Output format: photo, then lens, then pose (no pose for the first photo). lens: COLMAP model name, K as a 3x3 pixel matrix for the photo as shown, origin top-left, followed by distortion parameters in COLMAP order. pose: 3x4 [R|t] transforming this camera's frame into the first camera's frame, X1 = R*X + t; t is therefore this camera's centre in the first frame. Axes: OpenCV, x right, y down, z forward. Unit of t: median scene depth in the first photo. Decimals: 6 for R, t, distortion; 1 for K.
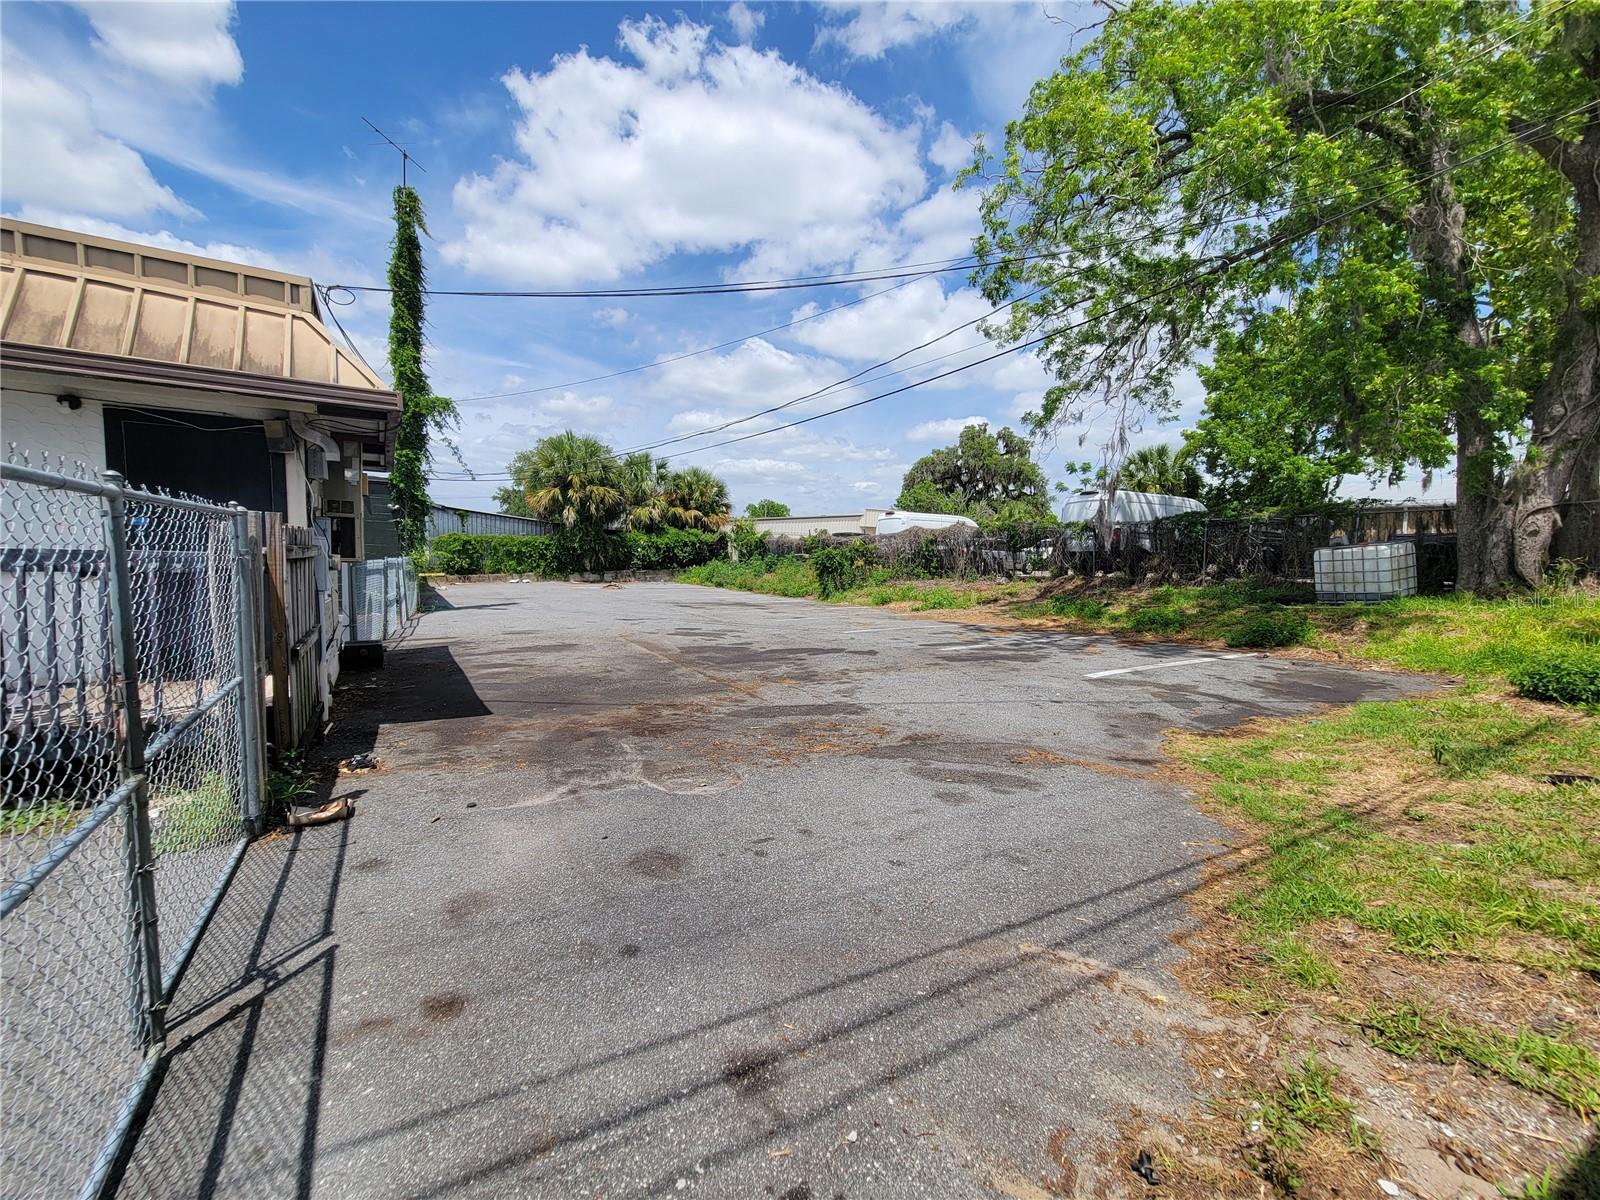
lens RADIAL K [[650.8, 0, 791.5], [0, 650.8, 610.2], [0, 0, 1]] dist [0.007575, -0.004610]
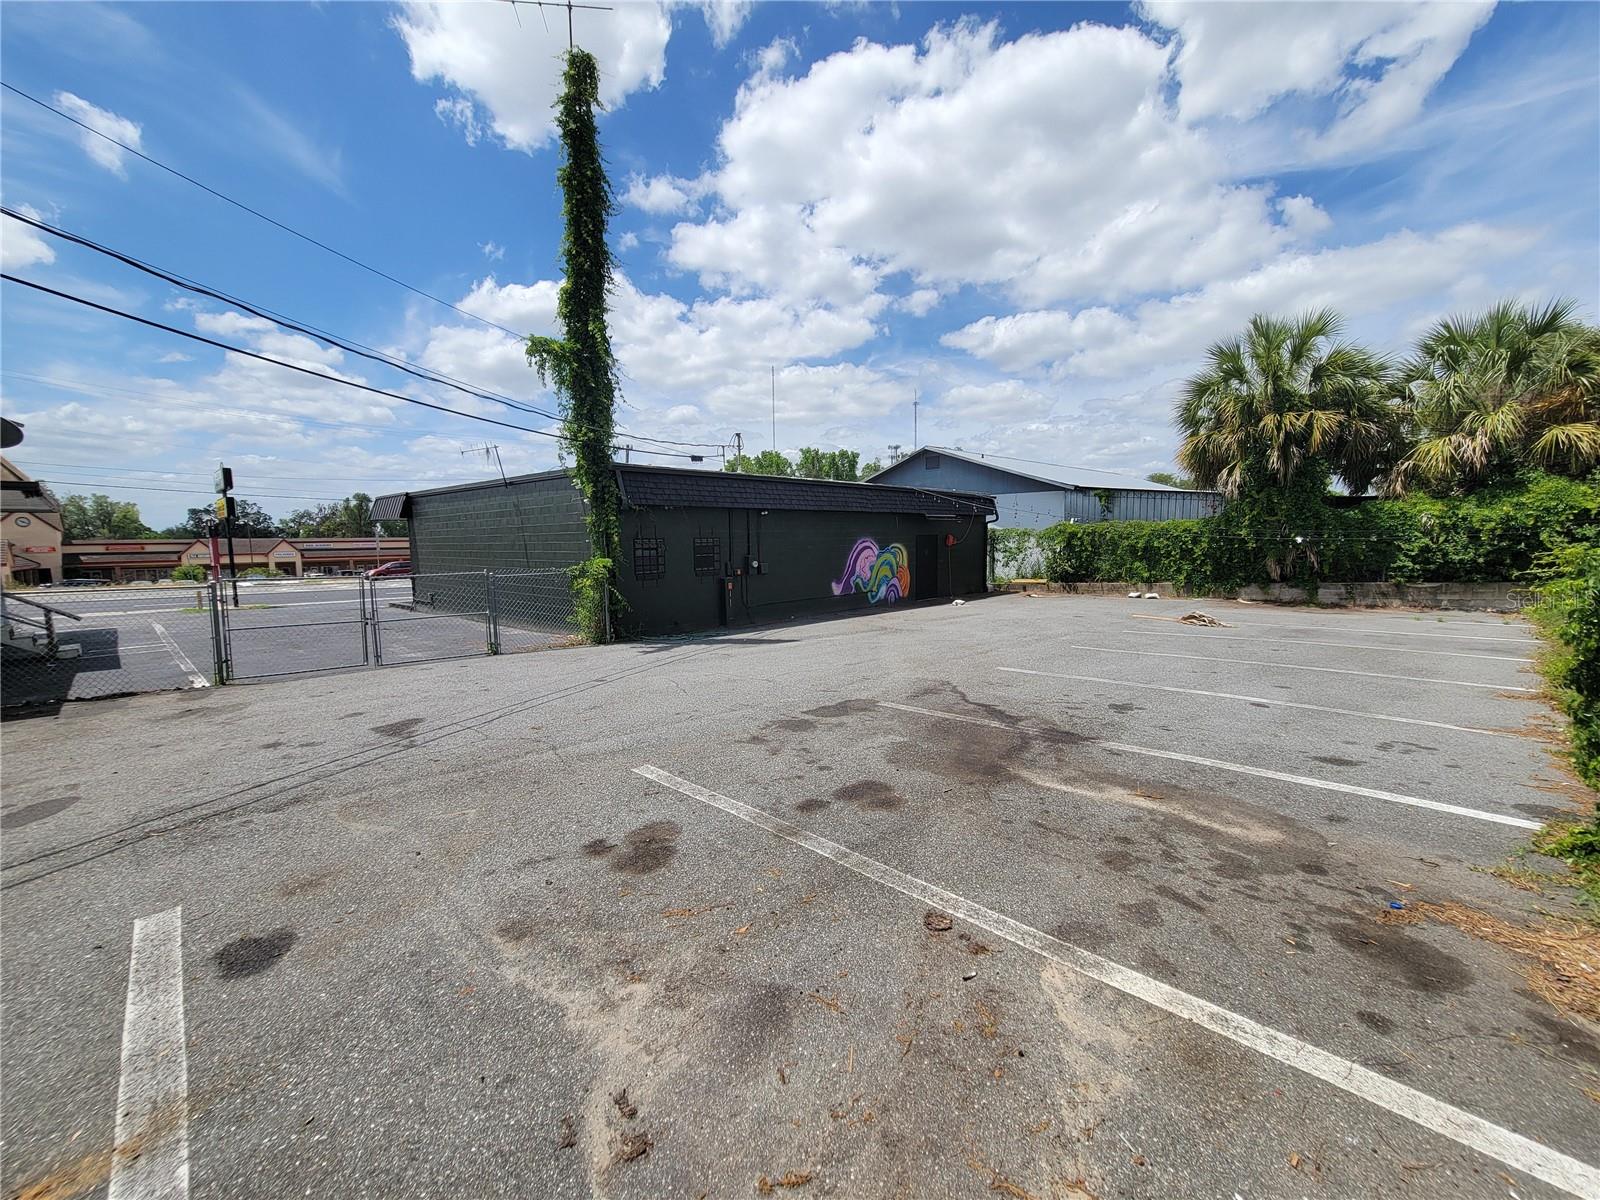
lens RADIAL K [[650.8, 0, 791.5], [0, 650.8, 610.2], [0, 0, 1]] dist [0.007575, -0.004610]
pose [[0.263936, 0.074548, -0.961655, 0.089126], [-0.063559, 0.996186, 0.059780, -0.045055], [0.962444, 0.045344, 0.267668, 0.501632]]
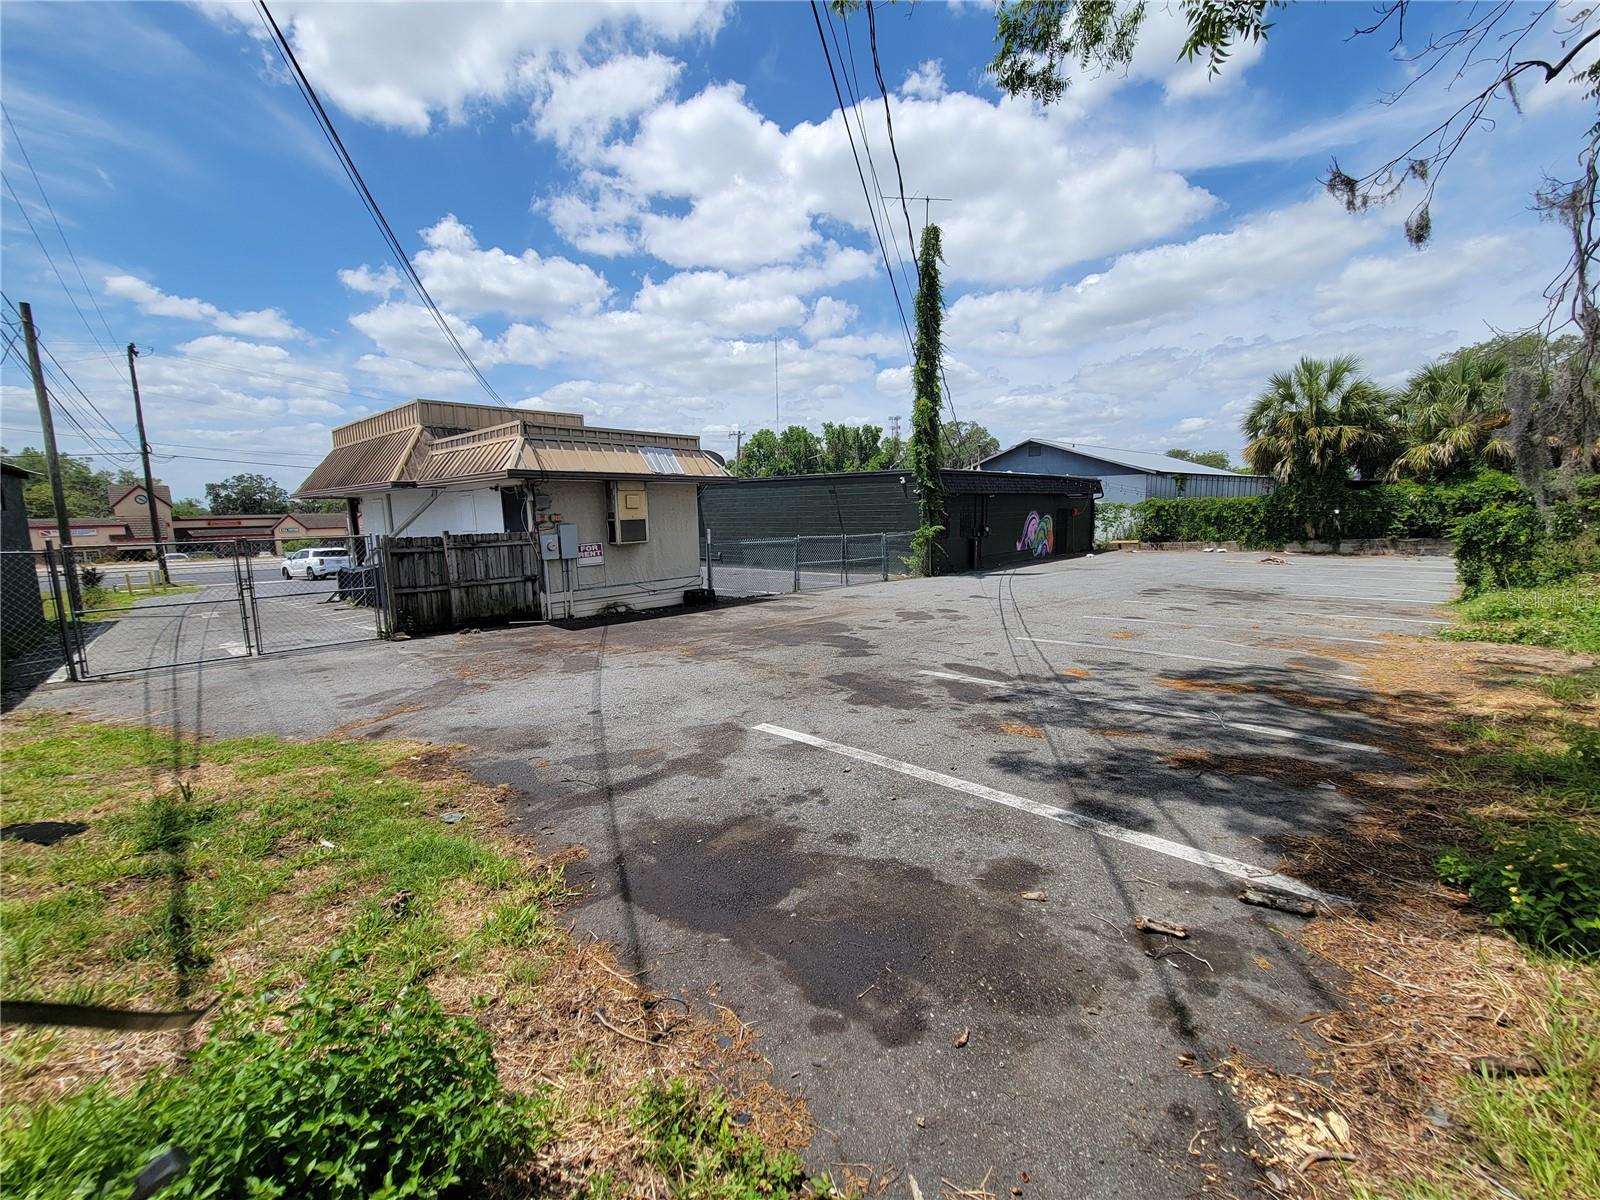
lens RADIAL K [[650.8, 0, 791.5], [0, 650.8, 610.2], [0, 0, 1]] dist [0.007575, -0.004610]
pose [[0.284380, 0.114756, -0.951819, 0.263514], [-0.055471, 0.993117, 0.103162, -0.022694], [0.957106, 0.023461, 0.288788, 0.193651]]
